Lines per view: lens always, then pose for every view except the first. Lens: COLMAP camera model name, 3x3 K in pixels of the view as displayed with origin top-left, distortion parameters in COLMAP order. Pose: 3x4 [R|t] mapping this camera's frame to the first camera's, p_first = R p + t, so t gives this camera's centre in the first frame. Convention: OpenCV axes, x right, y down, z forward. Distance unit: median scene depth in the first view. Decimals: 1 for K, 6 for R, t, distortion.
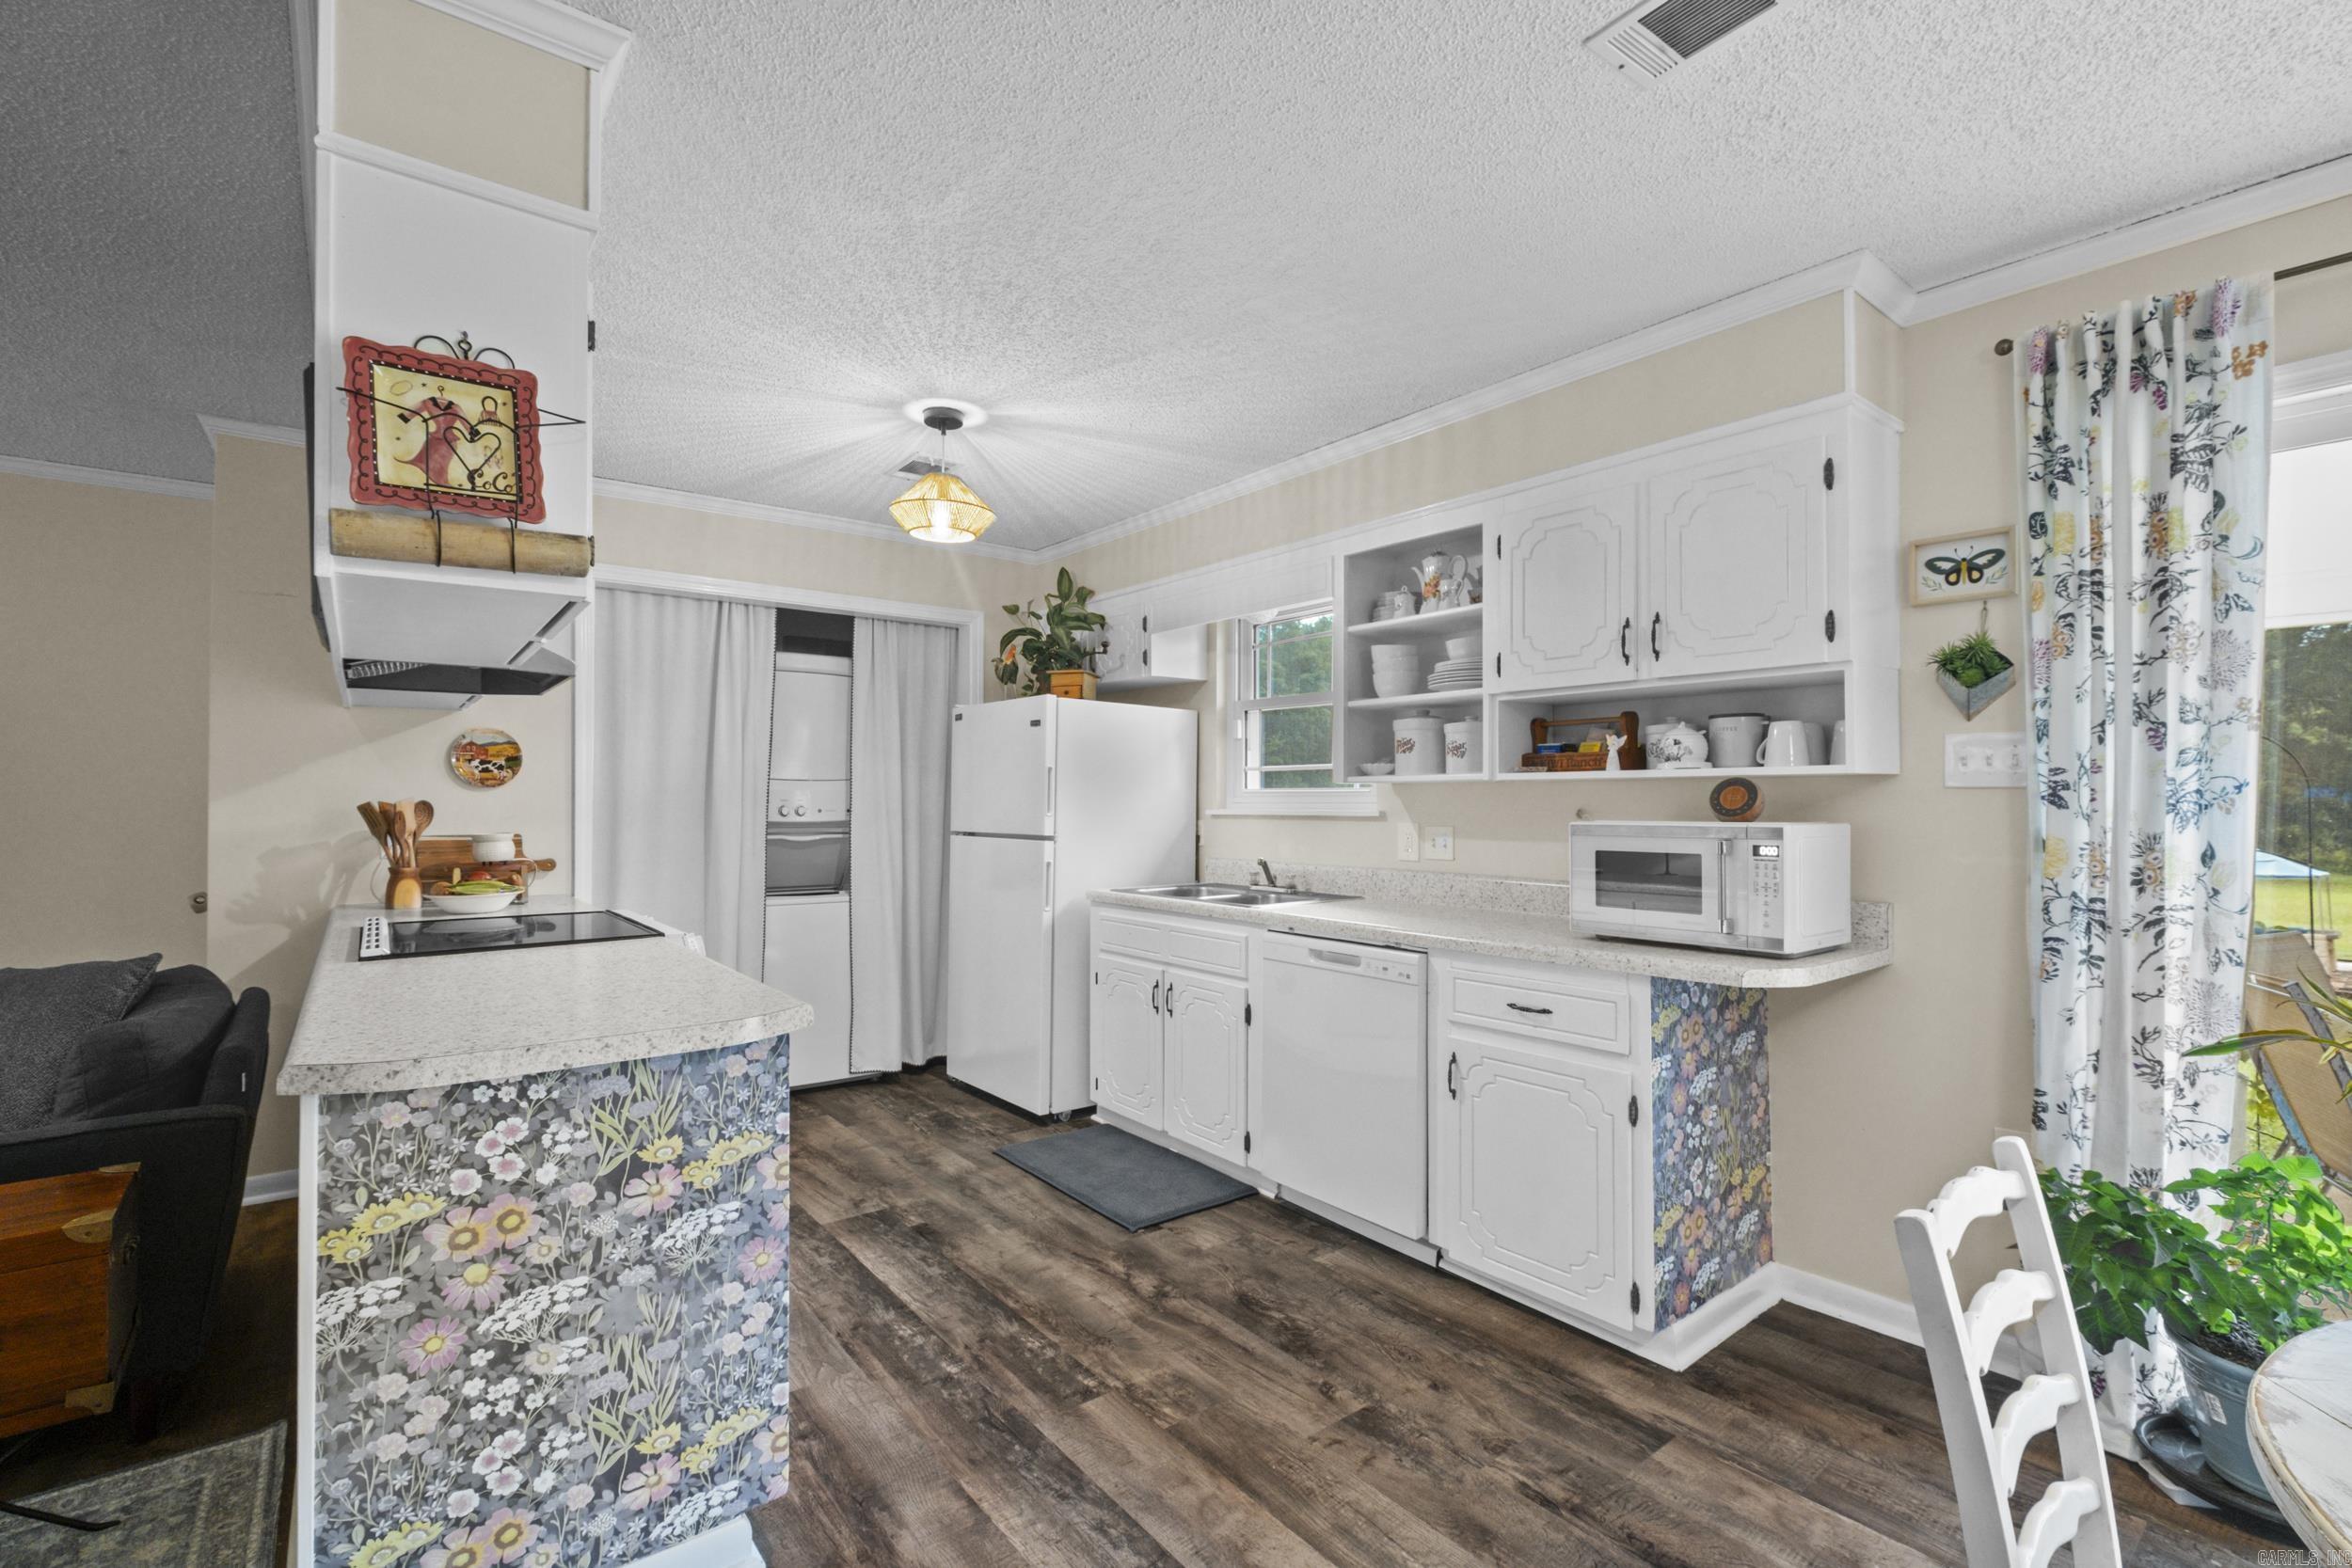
lens RADIAL K [[1031.9, 0, 1166.1], [0, 1031.9, 787.9], [0, 0, 1]] dist [-0.005084, -0.000738]
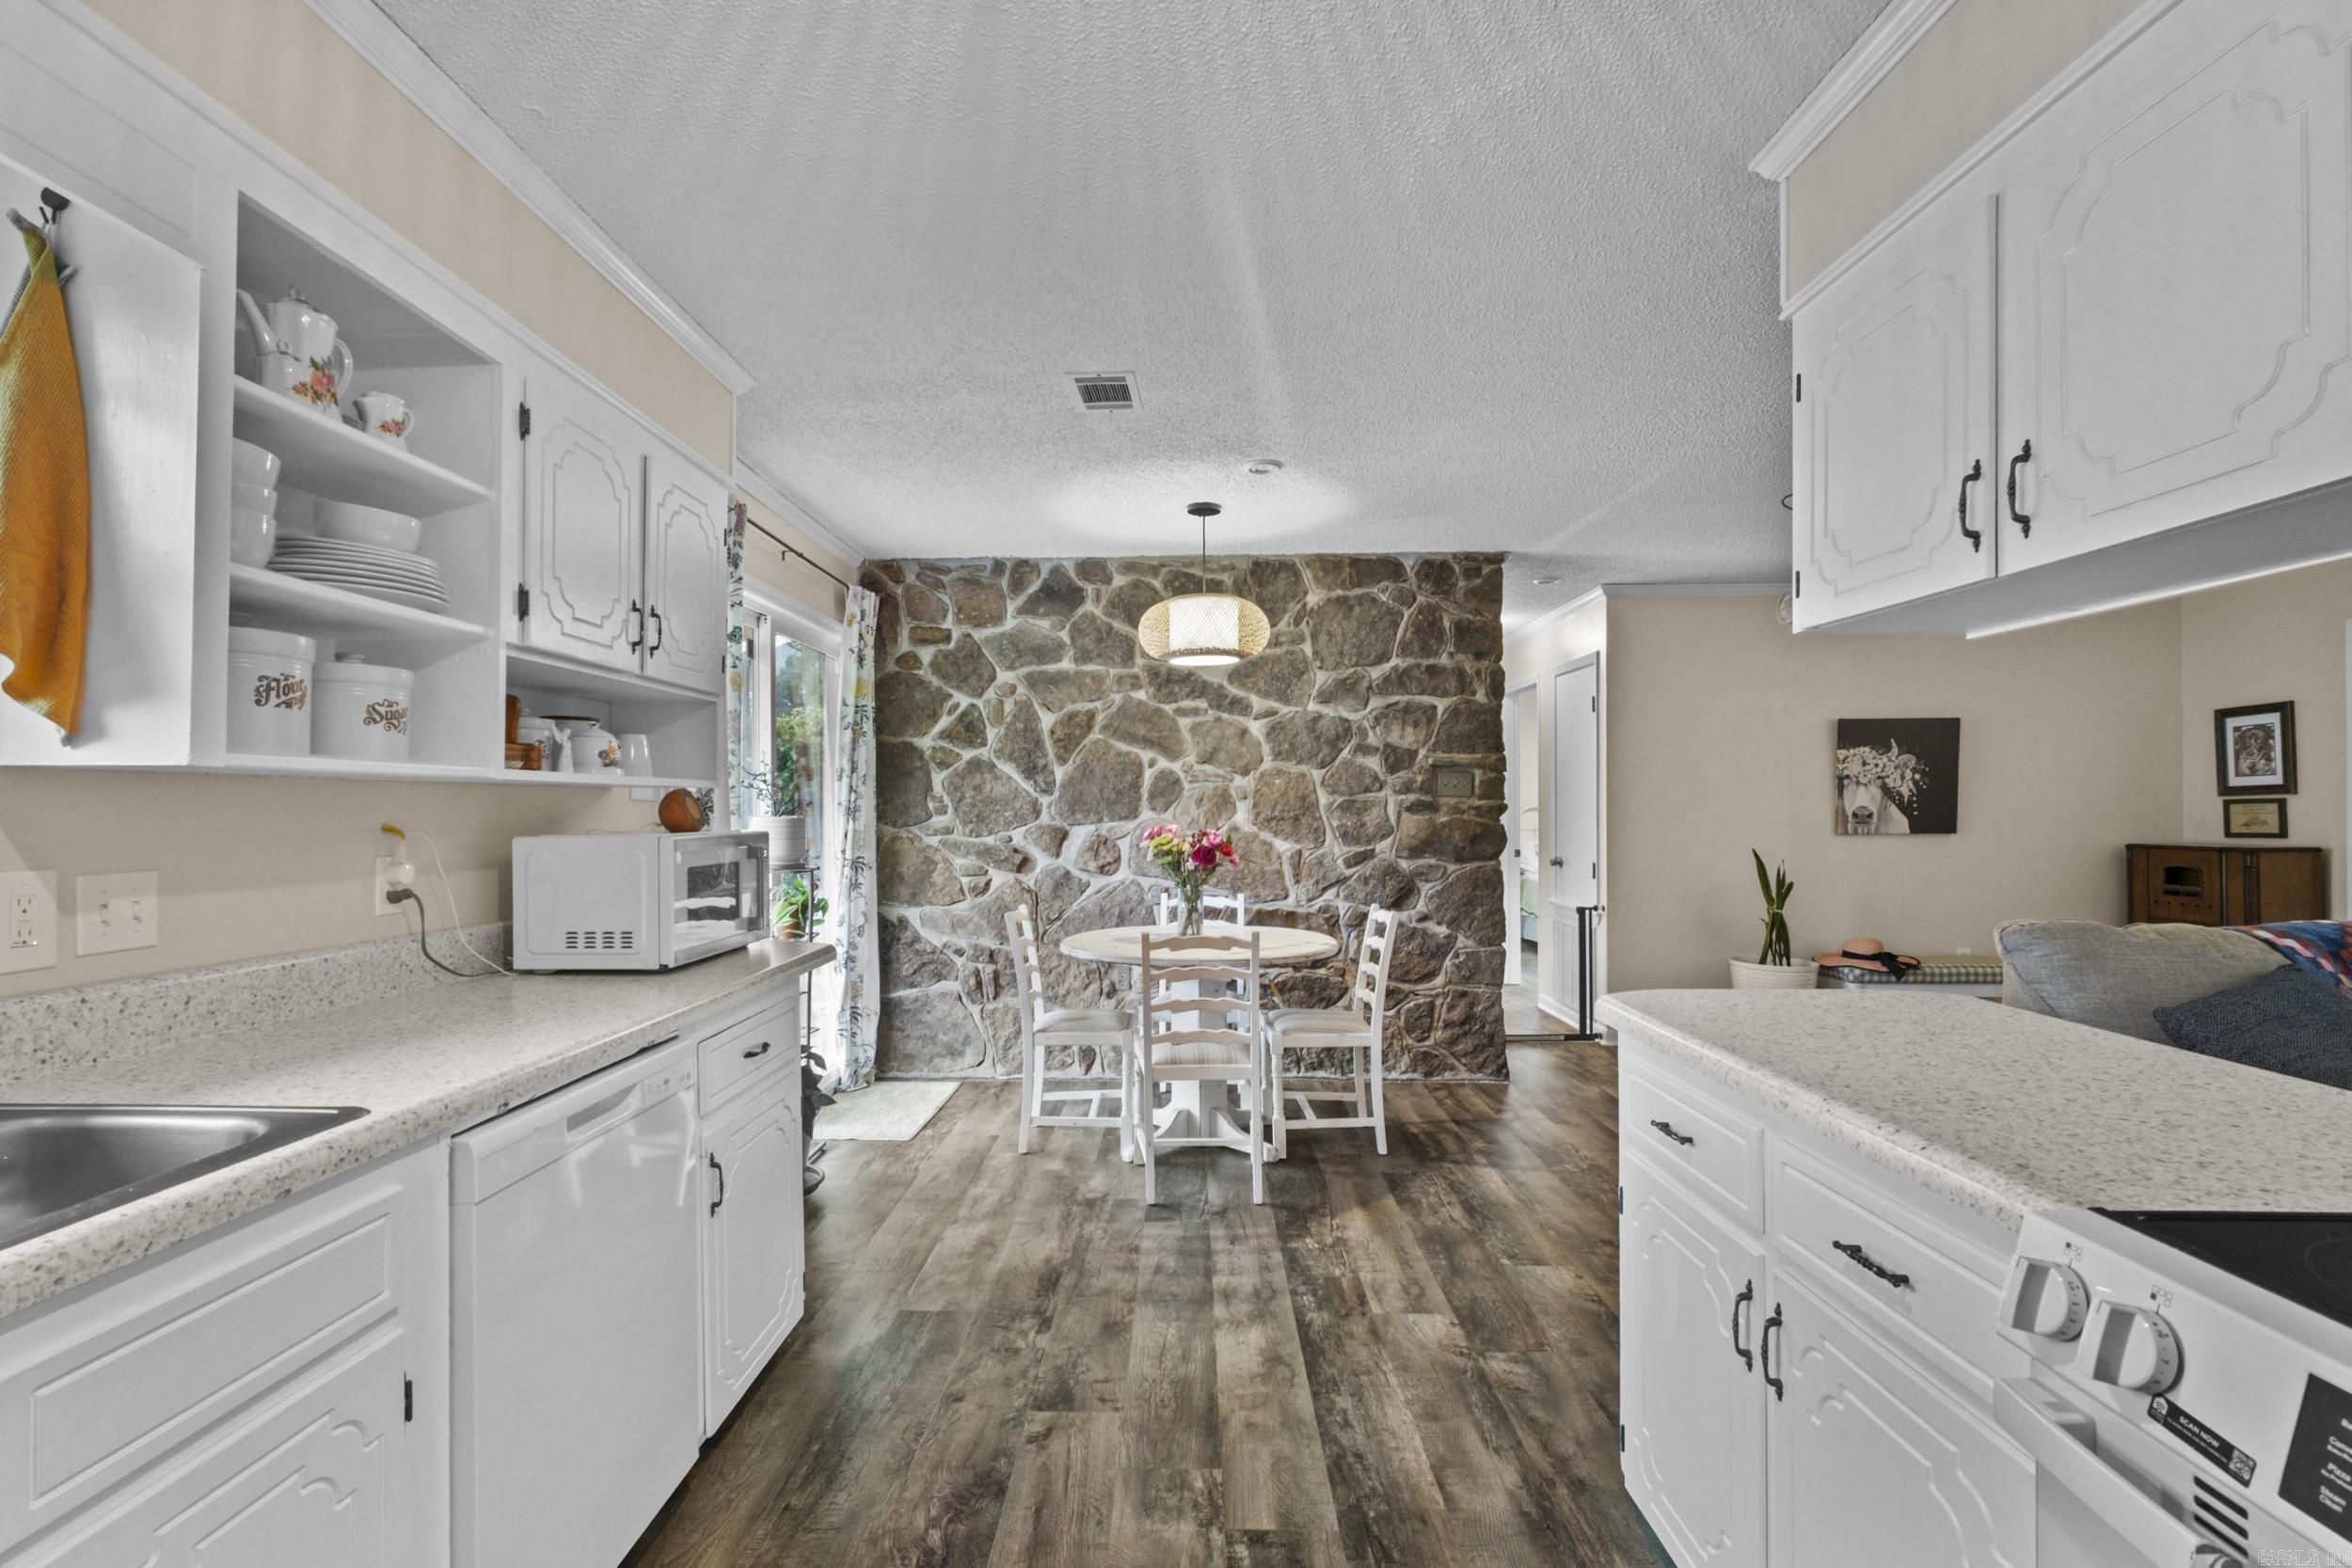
lens RADIAL K [[1059.4, 0, 1156.5], [0, 1059.4, 798.2], [0, 0, 1]] dist [-0.002794, -0.000285]
pose [[-0.768180, 0.008567, 0.640176, -0.532941], [-0.006012, 0.999770, -0.020593, 0.019911], [-0.640205, -0.019668, -0.767952, 1.633649]]
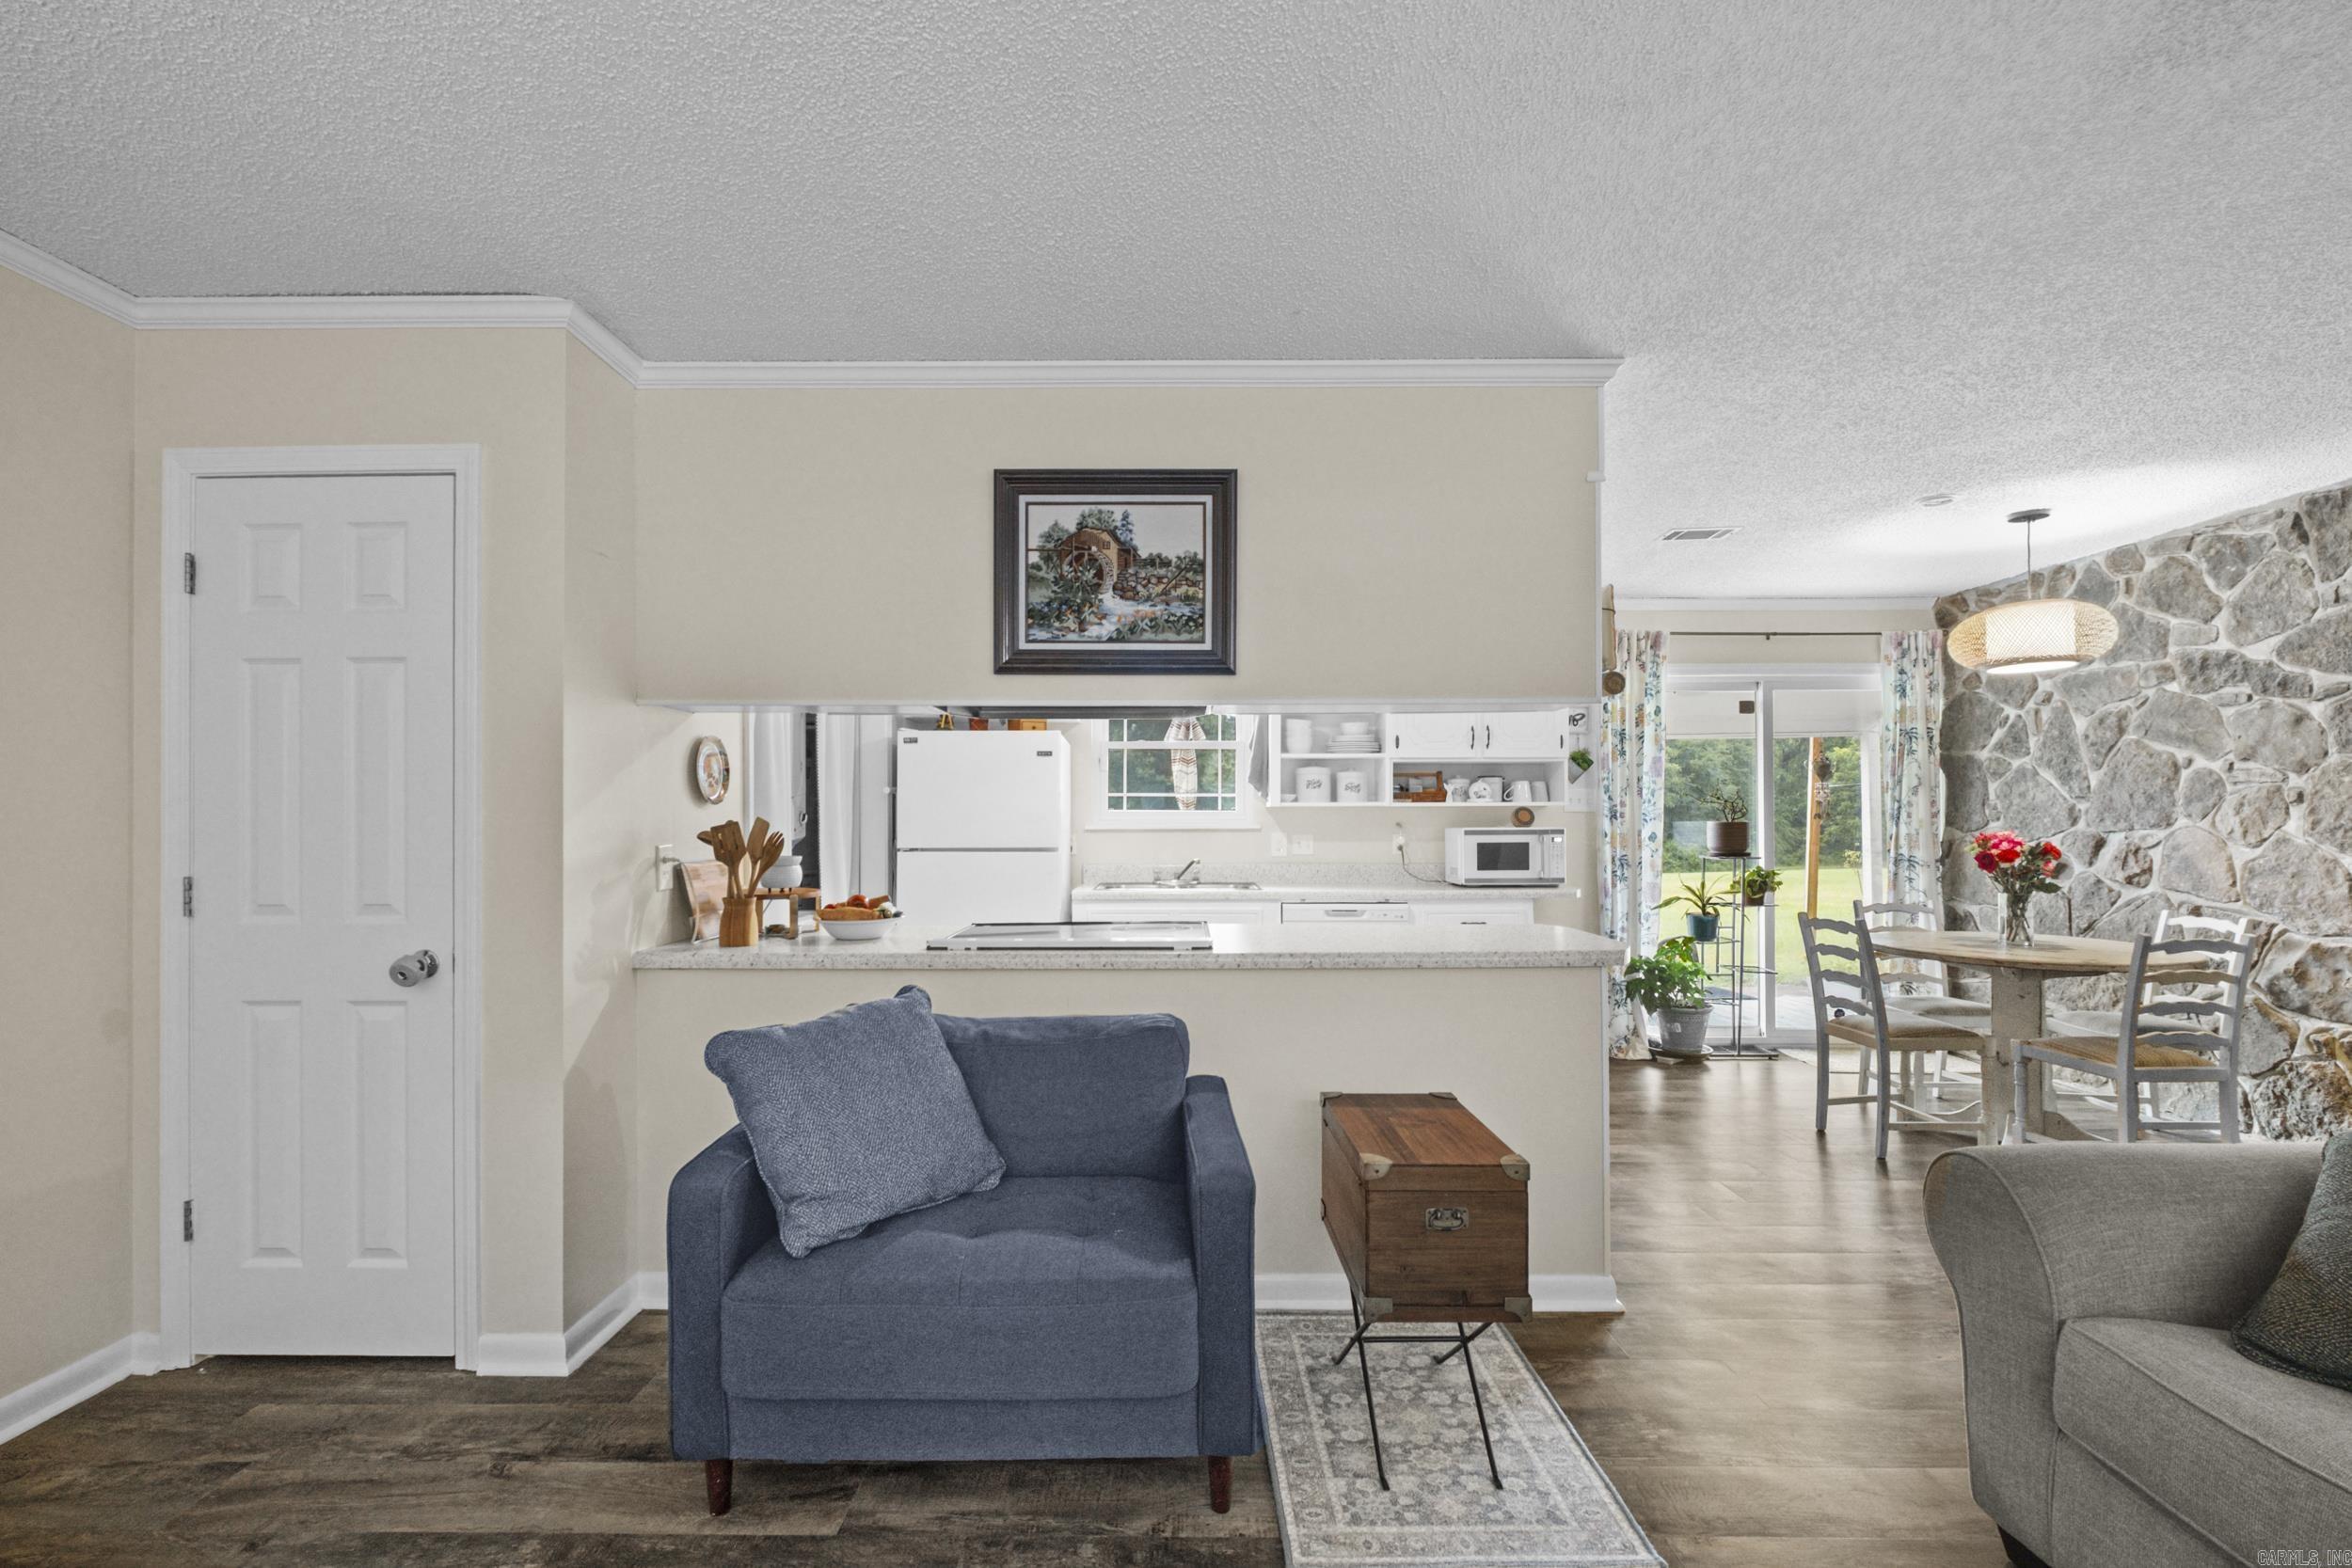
lens RADIAL K [[1027.8, 0, 1159.4], [0, 1027.8, 815.5], [0, 0, 1]] dist [-0.012661, 0.001125]
pose [[0.628916, -0.000003, 0.777473, -1.718605], [-0.007655, 0.999952, 0.006196, 0.000196], [-0.777436, -0.009848, 0.628886, 0.262097]]
